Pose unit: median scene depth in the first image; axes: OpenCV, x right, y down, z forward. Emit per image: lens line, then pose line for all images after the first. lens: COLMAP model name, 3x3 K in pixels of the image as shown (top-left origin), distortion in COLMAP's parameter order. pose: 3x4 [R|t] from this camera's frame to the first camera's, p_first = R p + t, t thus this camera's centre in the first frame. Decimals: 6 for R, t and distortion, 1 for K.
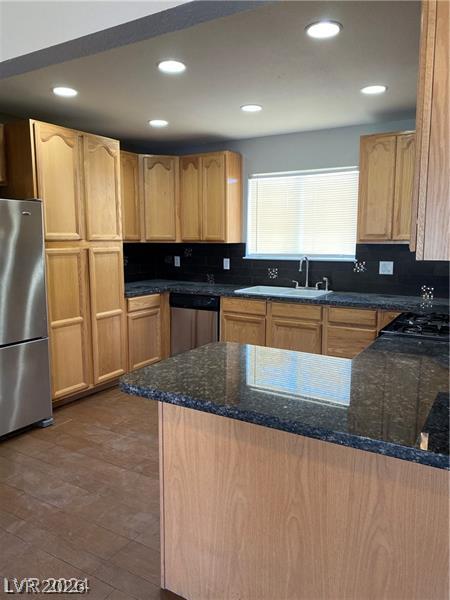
lens RADIAL K [[456.7, 0, 225.0], [0, 456.7, 300.0], [0, 0, 1]] dist [0.003084, 0.002420]
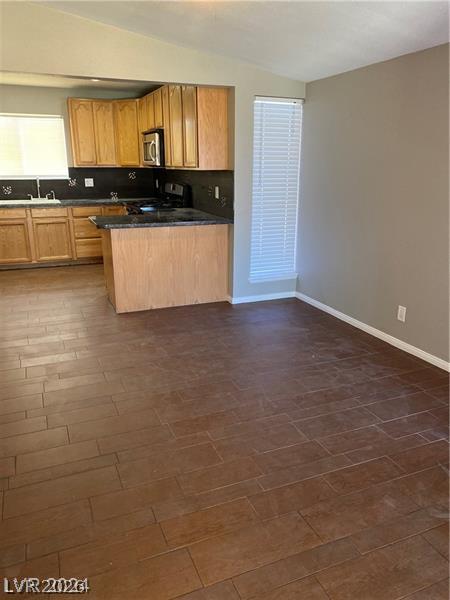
lens RADIAL K [[456.7, 0, 225.0], [0, 456.7, 300.0], [0, 0, 1]] dist [0.003084, 0.002420]
pose [[0.589921, -0.231289, 0.773627, -0.720807], [0.106414, 0.972011, 0.209455, 0.048041], [-0.800418, -0.041237, 0.598022, -0.392506]]
